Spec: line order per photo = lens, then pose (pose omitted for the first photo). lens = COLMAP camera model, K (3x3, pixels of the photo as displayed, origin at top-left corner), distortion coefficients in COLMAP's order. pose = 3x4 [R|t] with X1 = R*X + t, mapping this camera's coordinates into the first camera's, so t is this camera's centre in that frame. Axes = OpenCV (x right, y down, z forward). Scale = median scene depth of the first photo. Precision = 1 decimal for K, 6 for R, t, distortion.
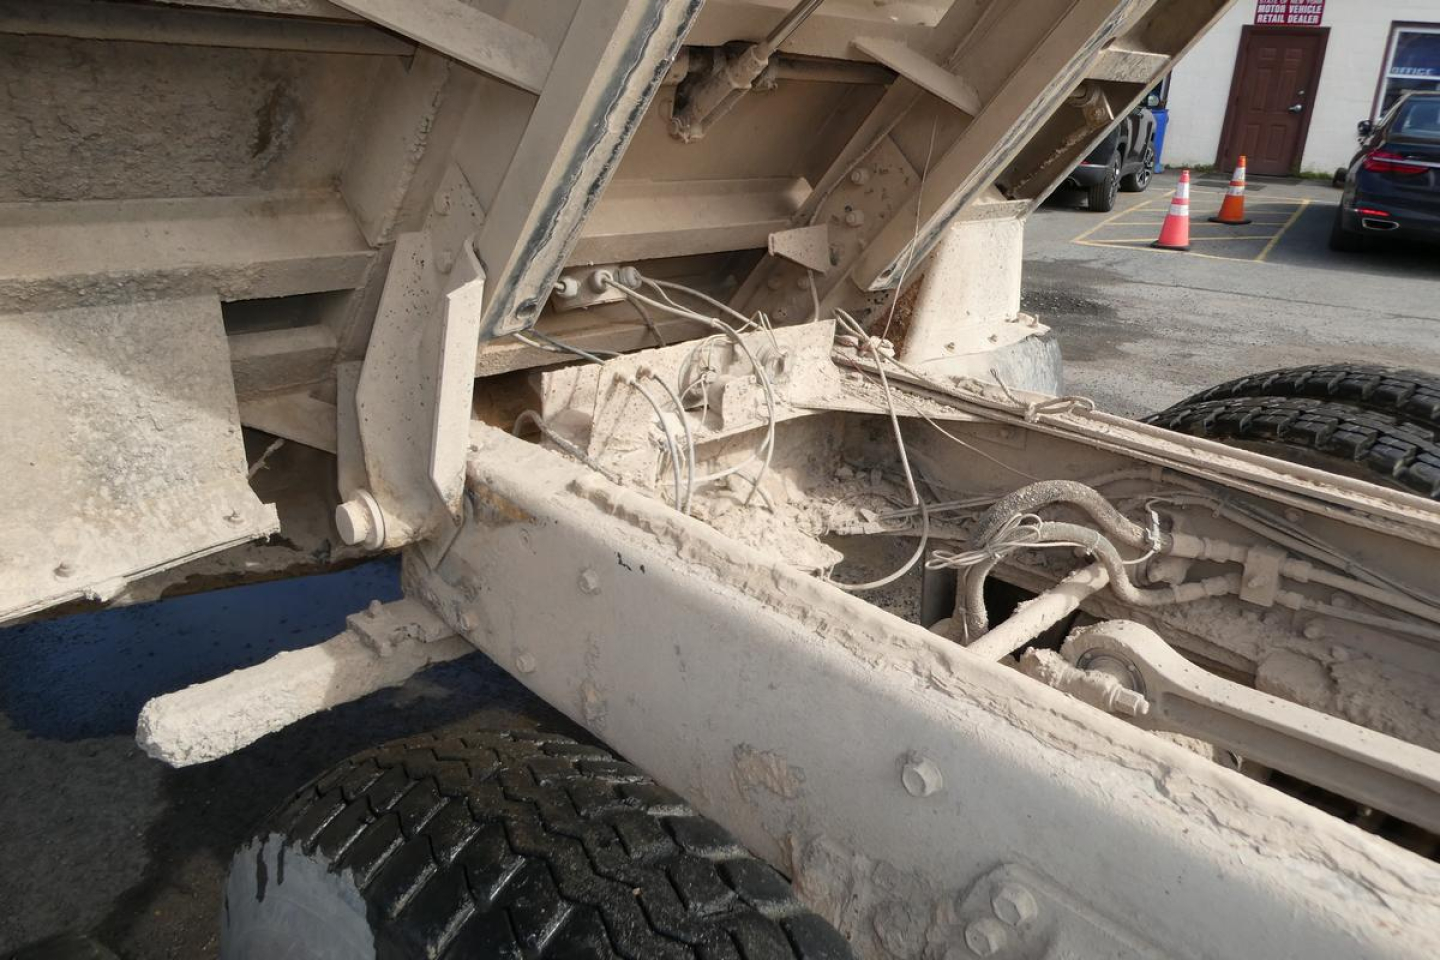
lens RADIAL K [[1040.8, 0, 720.2], [0, 1040.8, 481.7], [0, 0, 1]] dist [-0.004049, 0.021755]
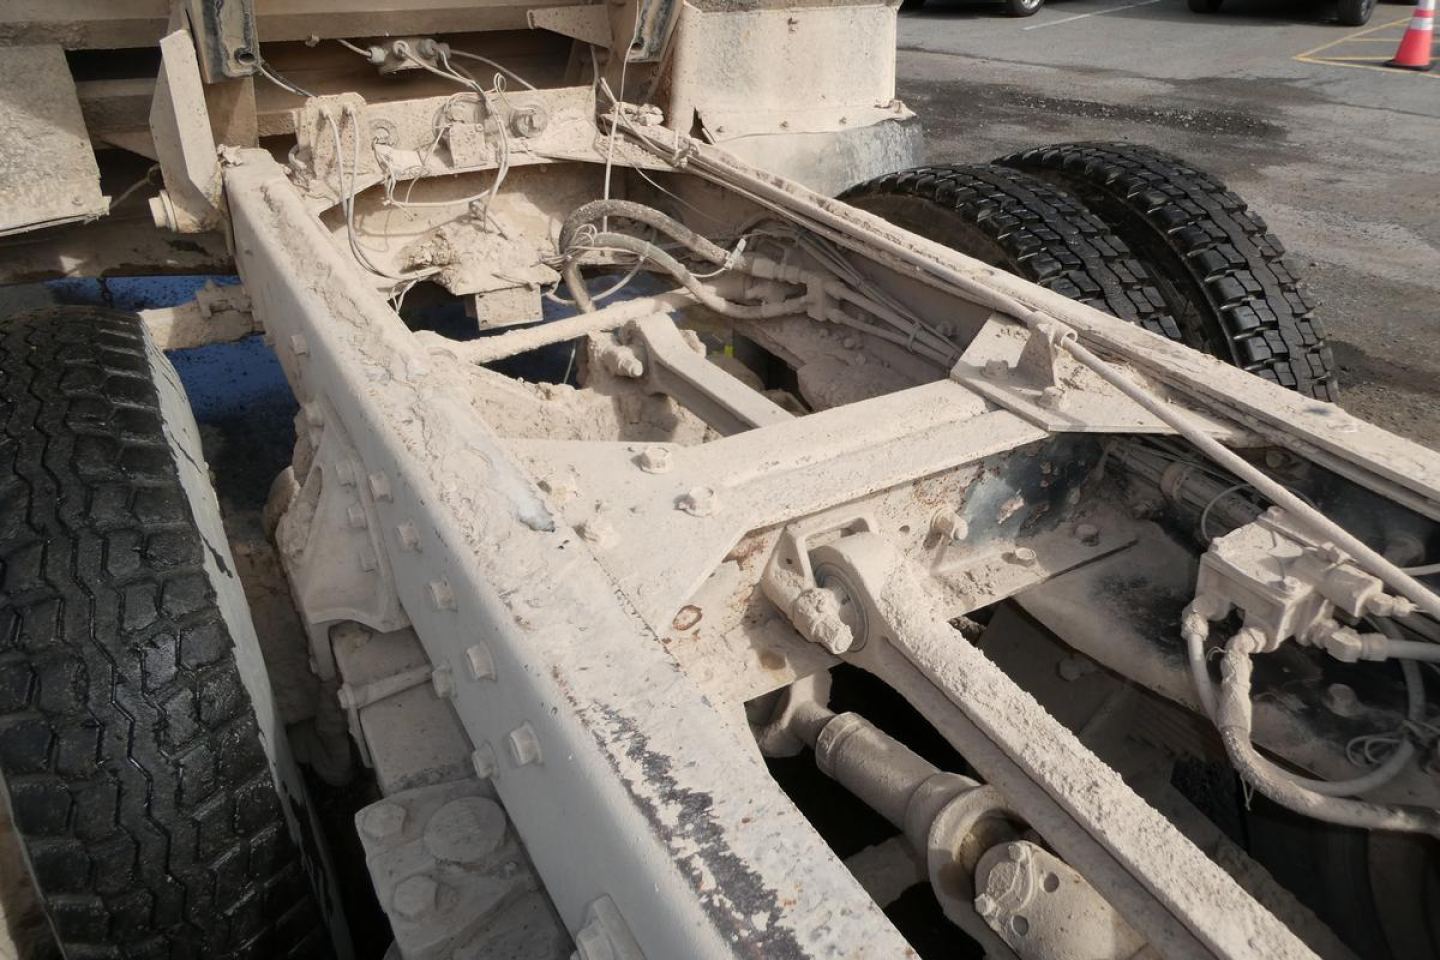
lens RADIAL K [[1040.8, 0, 751.1], [0, 1040.8, 472.5], [0, 0, 1]] dist [-0.004049, 0.021755]
pose [[0.967254, 0.095148, -0.235300, 0.694088], [-0.061267, 0.987187, 0.147339, 0.111492], [0.246304, -0.128098, 0.960690, -0.202160]]
